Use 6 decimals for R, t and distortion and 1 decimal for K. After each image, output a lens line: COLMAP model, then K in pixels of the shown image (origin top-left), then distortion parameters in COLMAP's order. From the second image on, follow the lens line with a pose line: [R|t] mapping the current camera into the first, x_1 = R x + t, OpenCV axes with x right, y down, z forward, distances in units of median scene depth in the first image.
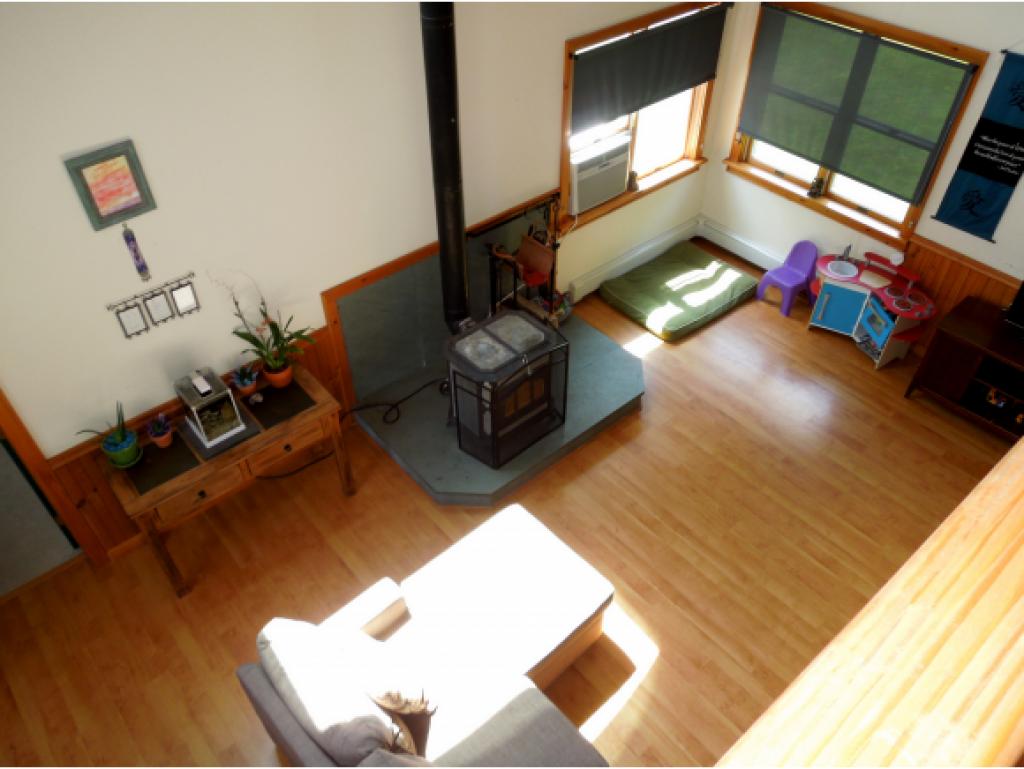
lens RADIAL K [[798.0, 0, 512.0], [0, 798.0, 384.5], [0, 0, 1]] dist [0.000968, -0.005766]
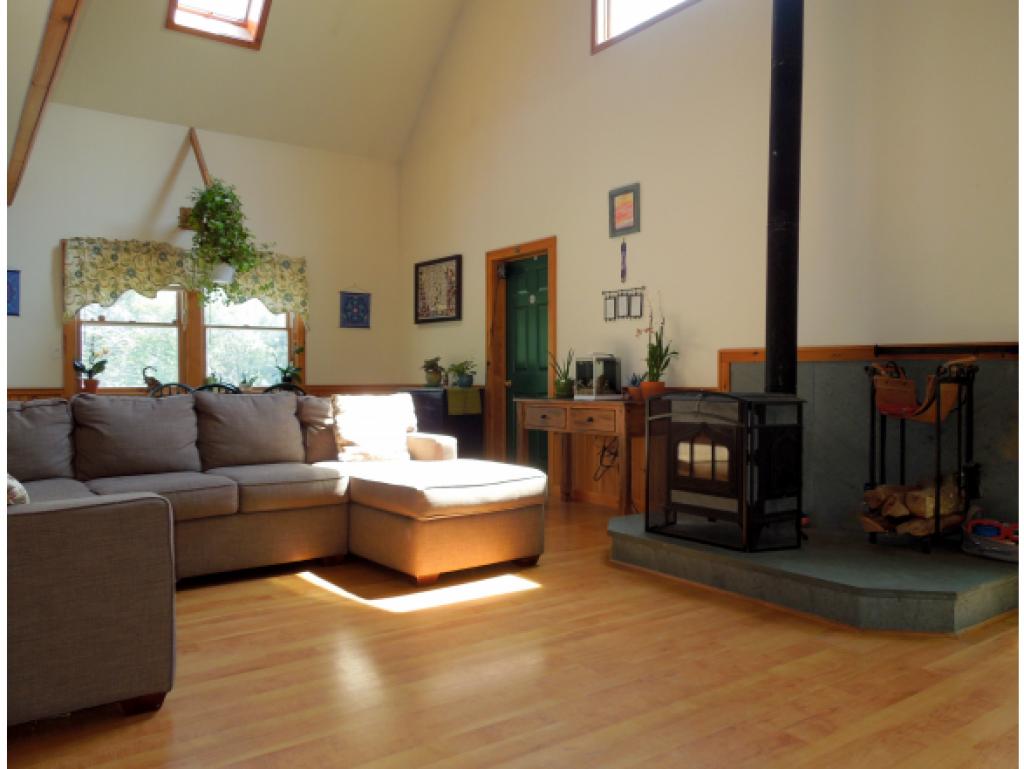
lens RADIAL K [[798.0, 0, 512.0], [0, 798.0, 384.5], [0, 0, 1]] dist [0.000968, -0.005766]
pose [[-0.097578, -0.003725, -0.995221, 1.018838], [-0.697161, 0.713900, 0.065682, 0.049773], [0.710243, 0.700238, -0.072258, 1.079920]]
